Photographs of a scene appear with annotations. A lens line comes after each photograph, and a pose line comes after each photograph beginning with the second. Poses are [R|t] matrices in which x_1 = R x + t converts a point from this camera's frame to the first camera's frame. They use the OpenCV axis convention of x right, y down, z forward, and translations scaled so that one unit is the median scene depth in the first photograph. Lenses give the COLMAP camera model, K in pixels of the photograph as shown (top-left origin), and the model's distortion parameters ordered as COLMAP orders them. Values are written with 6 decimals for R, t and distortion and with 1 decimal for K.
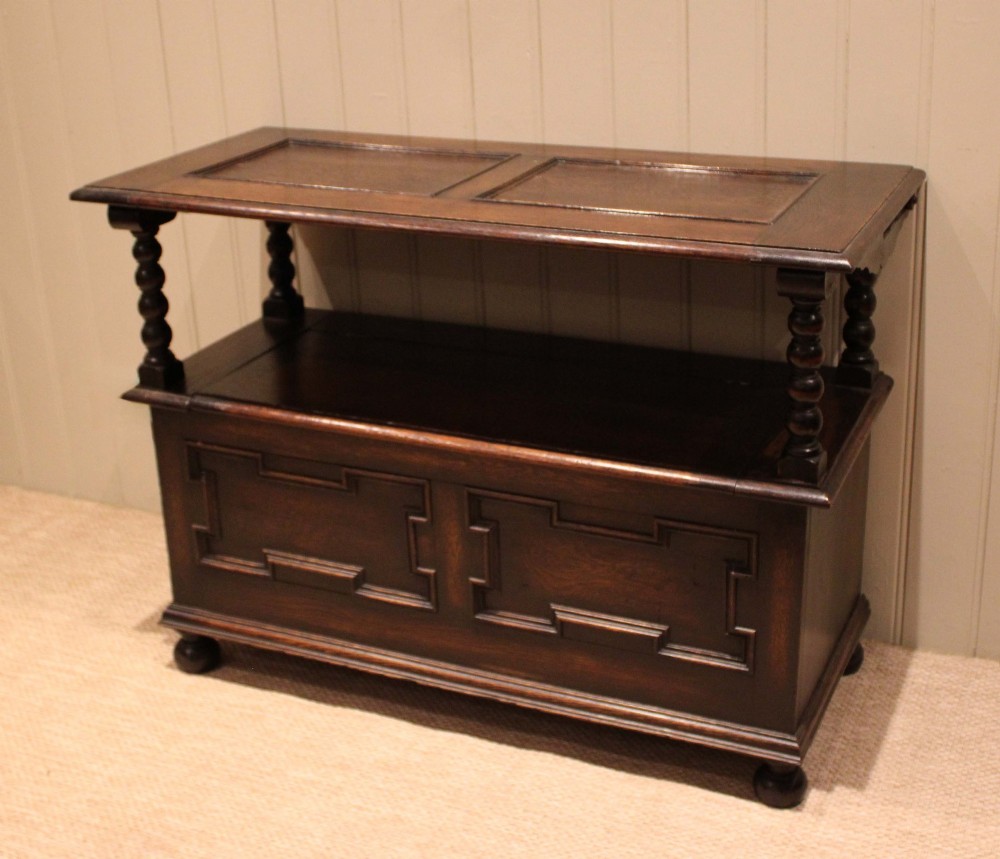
lens RADIAL K [[1507.2, 0, 547.0], [0, 1507.2, 390.2], [0, 0, 1]] dist [-0.058003, -0.040383]
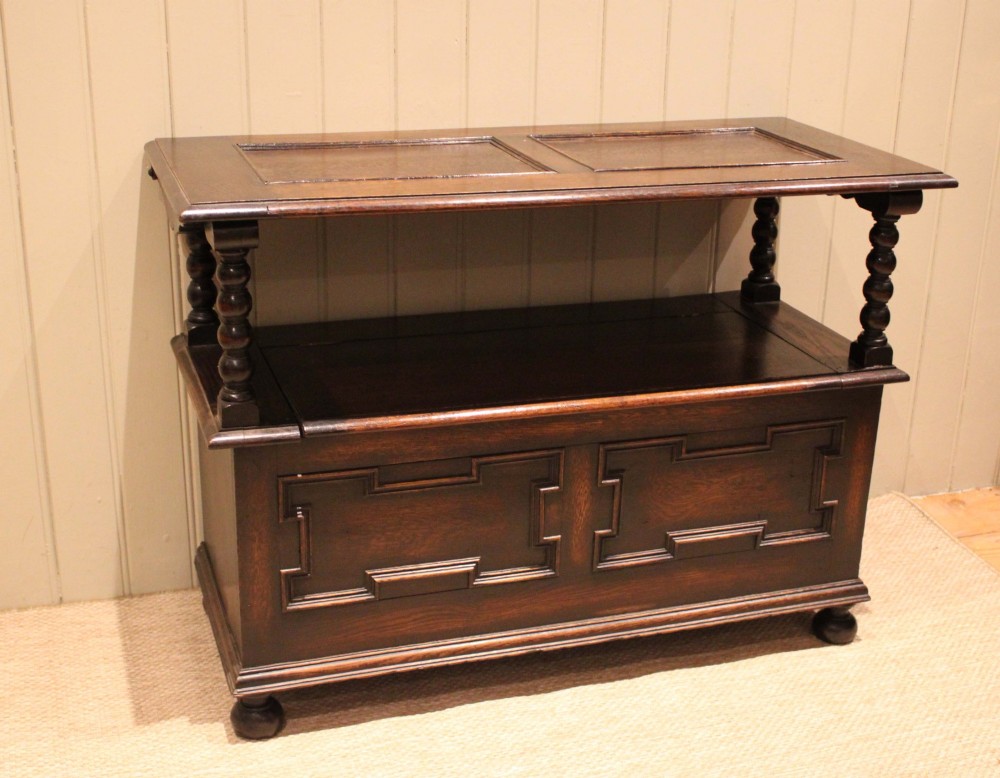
lens RADIAL K [[1395.9, 0, 480.8], [0, 1395.9, 391.4], [0, 0, 1]] dist [-0.050480, -0.041895]
pose [[0.750429, -0.192598, 0.632267, -0.713522], [0.195974, 0.978423, 0.065444, -0.051360], [-0.631229, 0.074796, 0.771981, 0.290187]]
